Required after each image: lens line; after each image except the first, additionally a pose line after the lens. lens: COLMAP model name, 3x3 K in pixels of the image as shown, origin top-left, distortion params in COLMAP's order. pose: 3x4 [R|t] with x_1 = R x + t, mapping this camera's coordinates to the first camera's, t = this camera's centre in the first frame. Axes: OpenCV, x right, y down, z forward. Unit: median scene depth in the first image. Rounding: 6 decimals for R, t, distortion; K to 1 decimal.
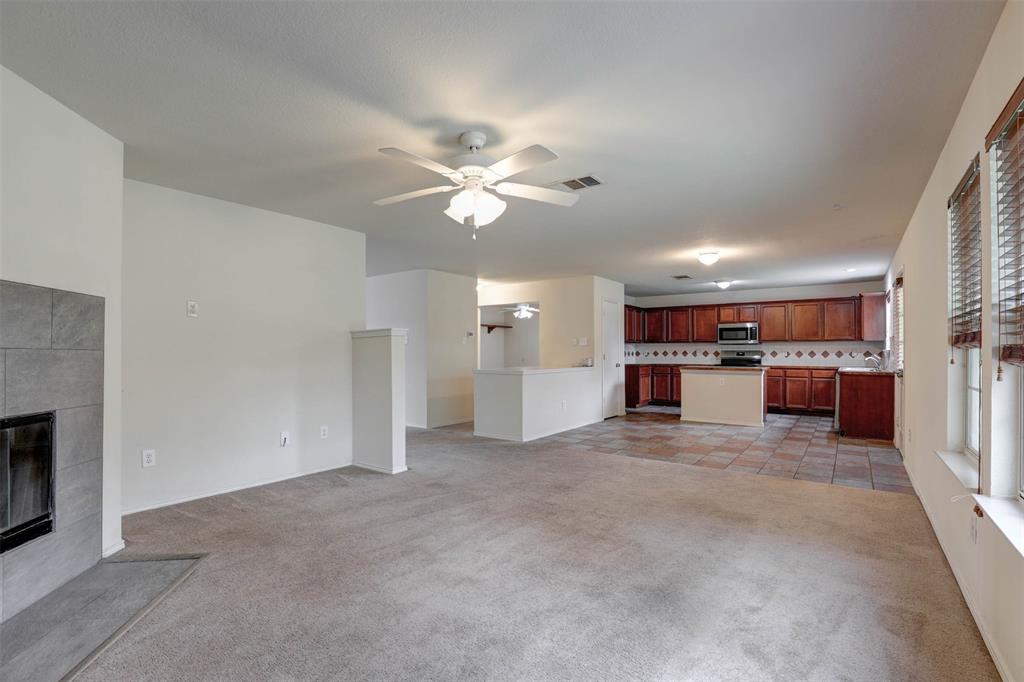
lens RADIAL K [[476.7, 0, 511.7], [0, 476.7, 345.5], [0, 0, 1]] dist [-0.023025, 0.000888]
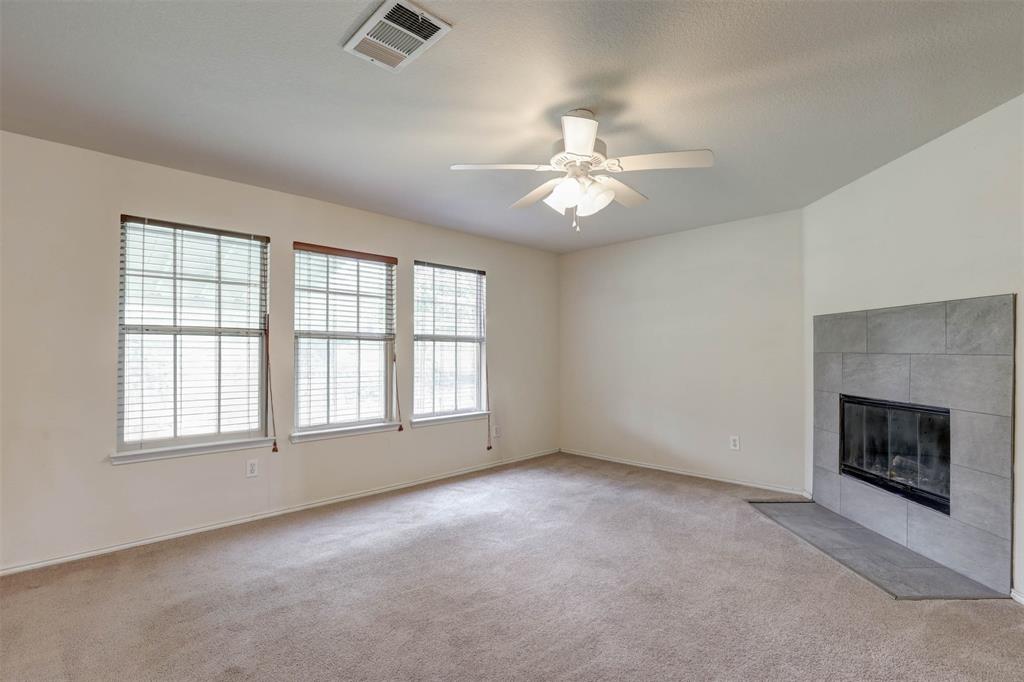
lens RADIAL K [[476.7, 0, 517.4], [0, 476.7, 350.8], [0, 0, 1]] dist [-0.023025, 0.000888]
pose [[-0.991318, -0.000151, 0.131484, -0.093679], [-0.002171, 0.999882, -0.015221, 0.018509], [-0.131466, -0.015374, -0.991201, 2.199249]]
